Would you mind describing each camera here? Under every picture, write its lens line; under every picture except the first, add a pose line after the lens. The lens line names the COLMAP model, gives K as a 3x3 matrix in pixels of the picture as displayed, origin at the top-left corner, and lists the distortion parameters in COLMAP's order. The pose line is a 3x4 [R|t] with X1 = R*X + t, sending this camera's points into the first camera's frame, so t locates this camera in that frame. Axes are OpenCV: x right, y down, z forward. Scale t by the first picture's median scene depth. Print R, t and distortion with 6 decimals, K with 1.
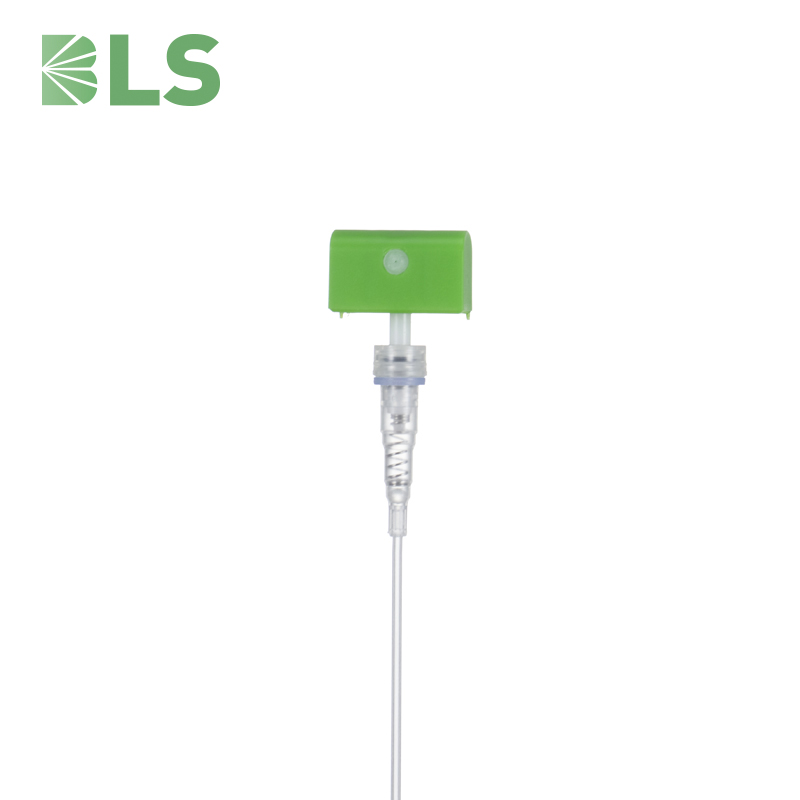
lens RADIAL K [[2669.2, 0, 400.1], [0, 2669.2, 399.5], [0, 0, 1]] dist [-0.013815, 0.000000]
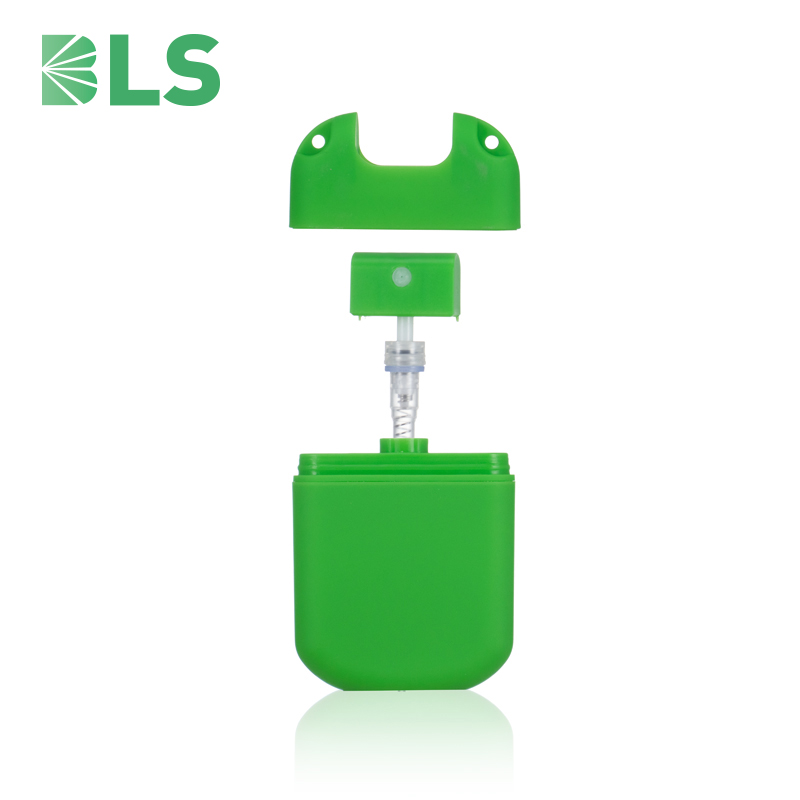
lens RADIAL K [[2669.2, 0, 399.9], [0, 2669.2, 400.2], [0, 0, 1]] dist [-0.013815, 0.000000]
pose [[0.999997, 0.000128, -0.002332, 0.000542], [-0.000144, 0.999974, -0.007172, 0.017660], [0.002331, 0.007173, 0.999972, -0.297063]]
